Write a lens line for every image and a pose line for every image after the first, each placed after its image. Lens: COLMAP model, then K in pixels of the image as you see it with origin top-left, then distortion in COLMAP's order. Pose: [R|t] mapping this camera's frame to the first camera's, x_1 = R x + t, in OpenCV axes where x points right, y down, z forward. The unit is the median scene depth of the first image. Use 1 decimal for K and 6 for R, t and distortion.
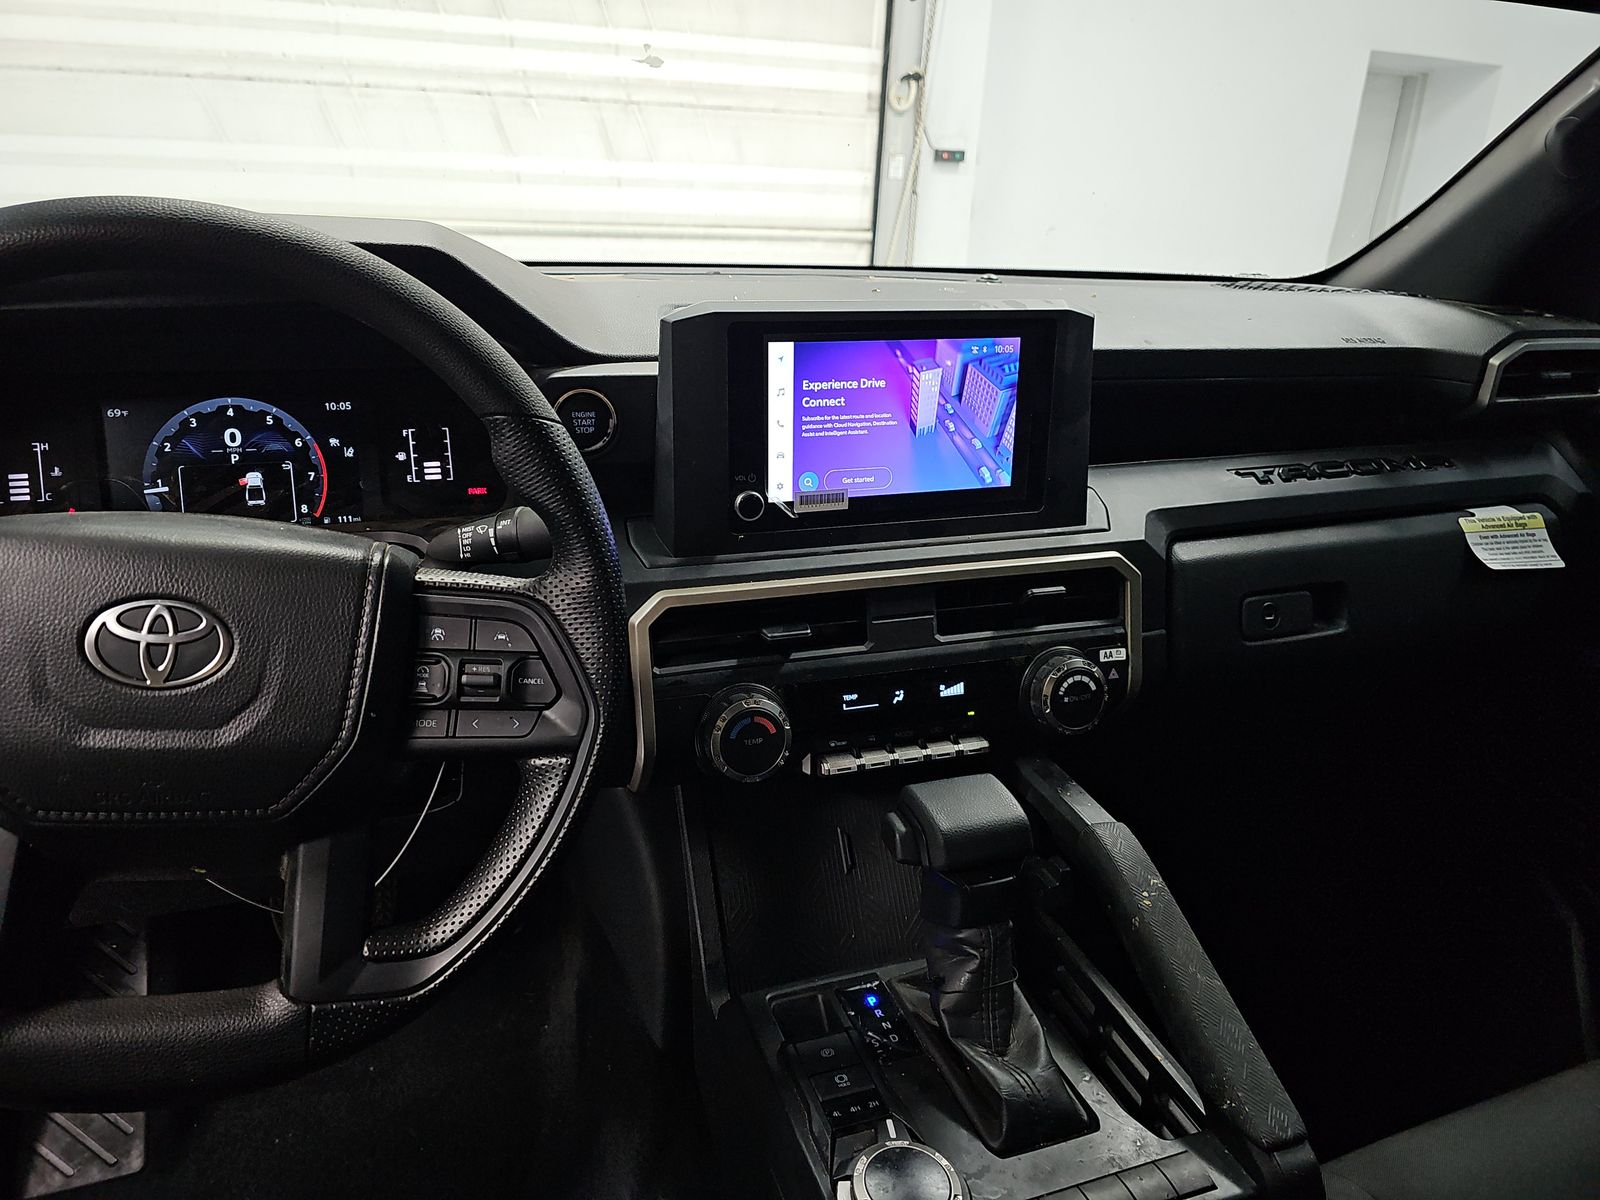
lens RADIAL K [[1060.6, 0, 790.2], [0, 1060.6, 604.1], [0, 0, 1]] dist [0.046463, -0.051584]
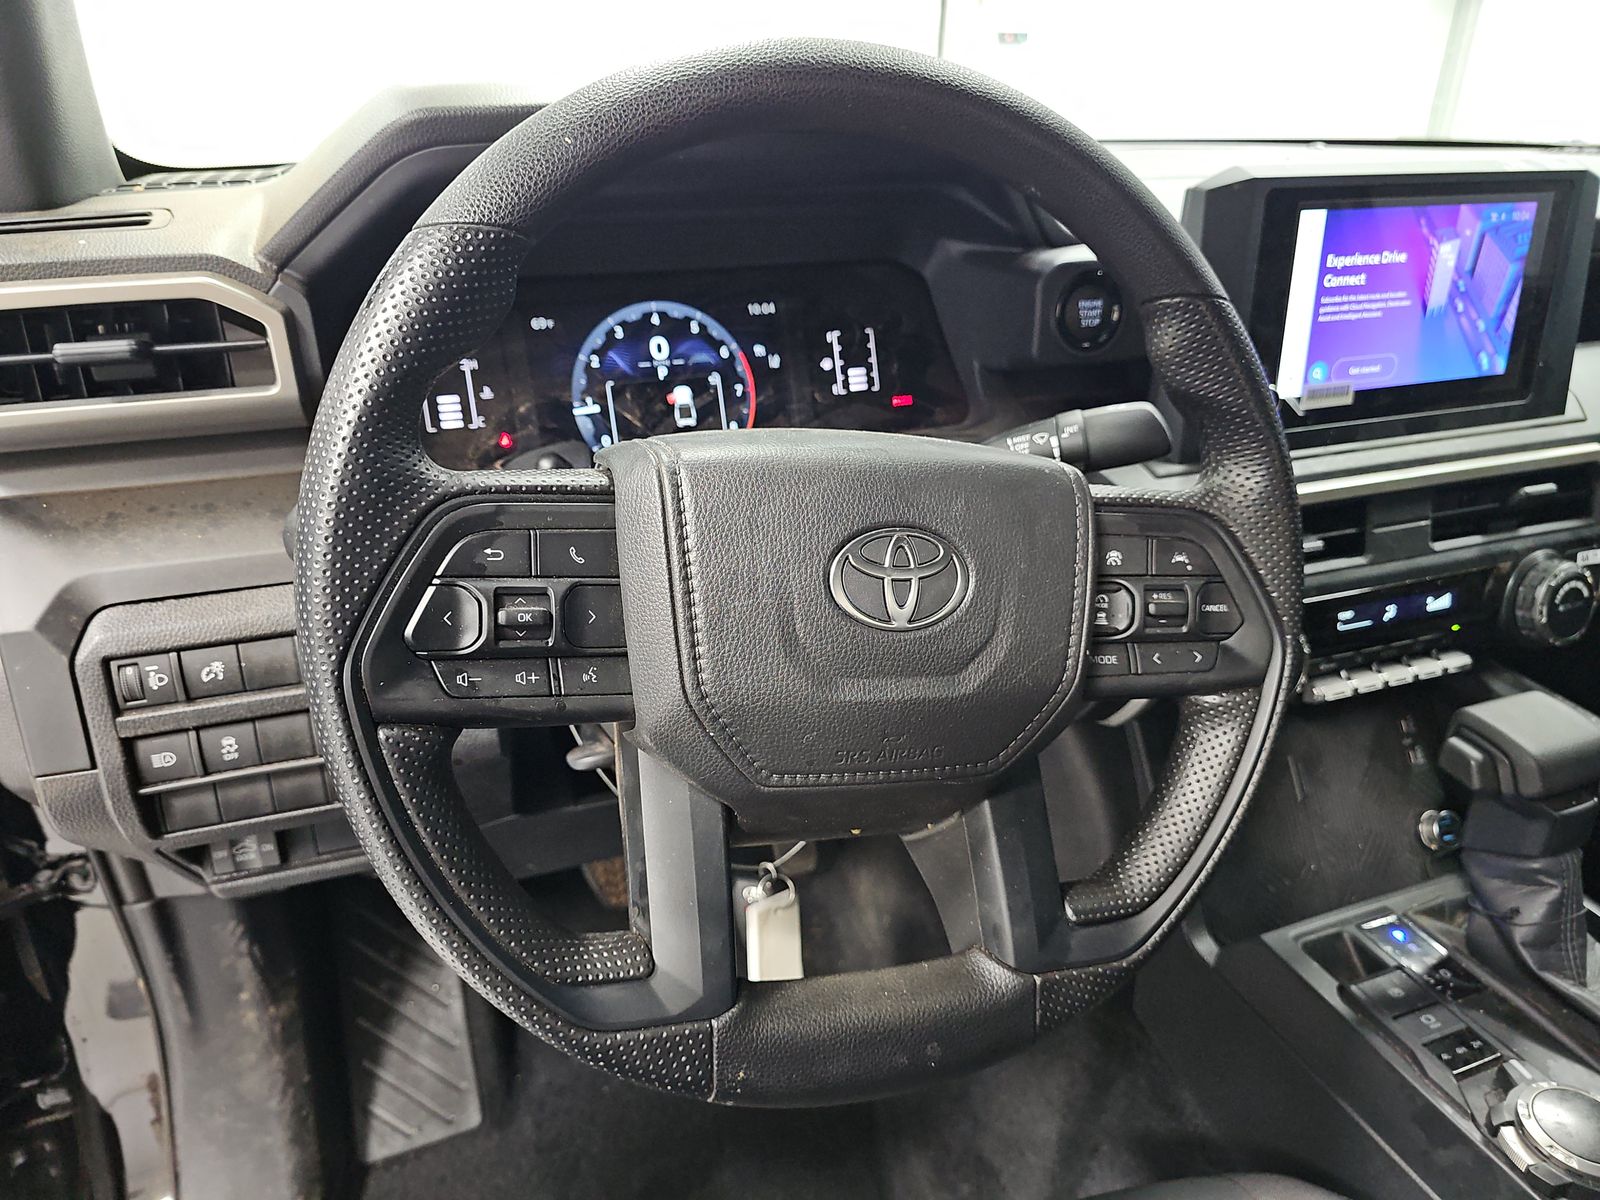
lens RADIAL K [[1064.0, 0, 793.2], [0, 1064.0, 633.5], [0, 0, 1]] dist [0.052464, -0.077889]
pose [[0.999232, -0.037466, 0.011501, -0.428517], [0.036128, 0.994313, 0.100179, -0.005054], [-0.015189, -0.099687, 0.994903, 0.091705]]
